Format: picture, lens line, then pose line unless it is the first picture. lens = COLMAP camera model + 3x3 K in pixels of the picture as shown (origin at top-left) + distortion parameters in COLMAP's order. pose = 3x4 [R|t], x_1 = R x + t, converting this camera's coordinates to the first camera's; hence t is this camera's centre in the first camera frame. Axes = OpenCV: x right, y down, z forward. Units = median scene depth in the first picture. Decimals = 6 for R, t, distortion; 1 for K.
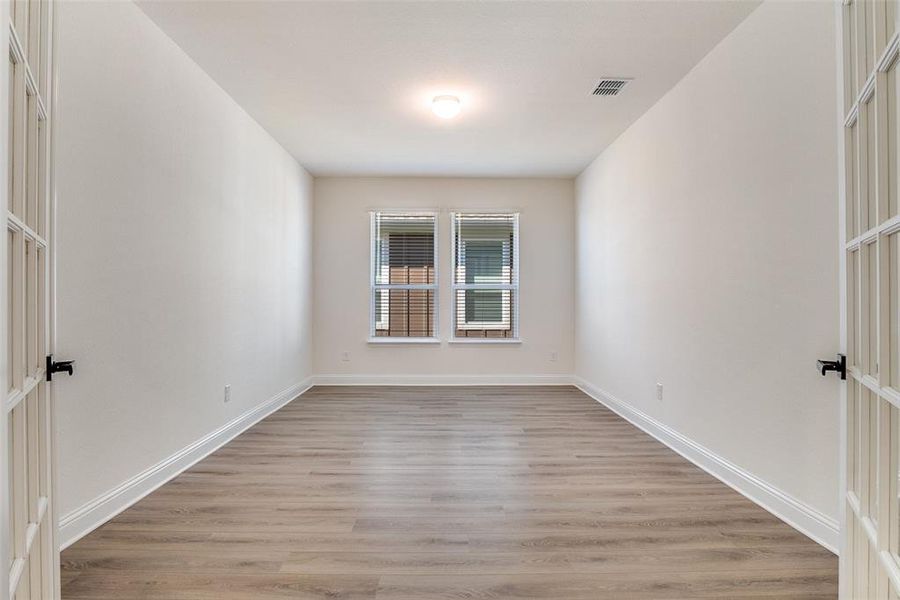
lens RADIAL K [[487.8, 0, 450.0], [0, 487.8, 300.0], [0, 0, 1]] dist [-0.033109, 0.008482]
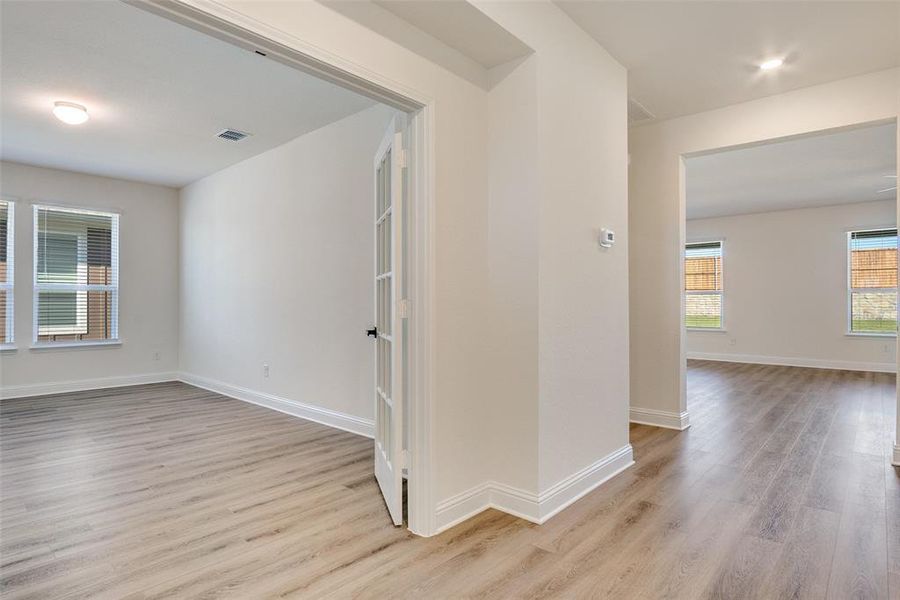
lens RADIAL K [[487.8, 0, 450.0], [0, 487.8, 300.0], [0, 0, 1]] dist [-0.033109, 0.008482]
pose [[0.672786, 0.002869, 0.739832, -0.268753], [-0.001503, 0.999996, -0.002511, -0.002130], [-0.739836, 0.000578, 0.672787, -0.337303]]
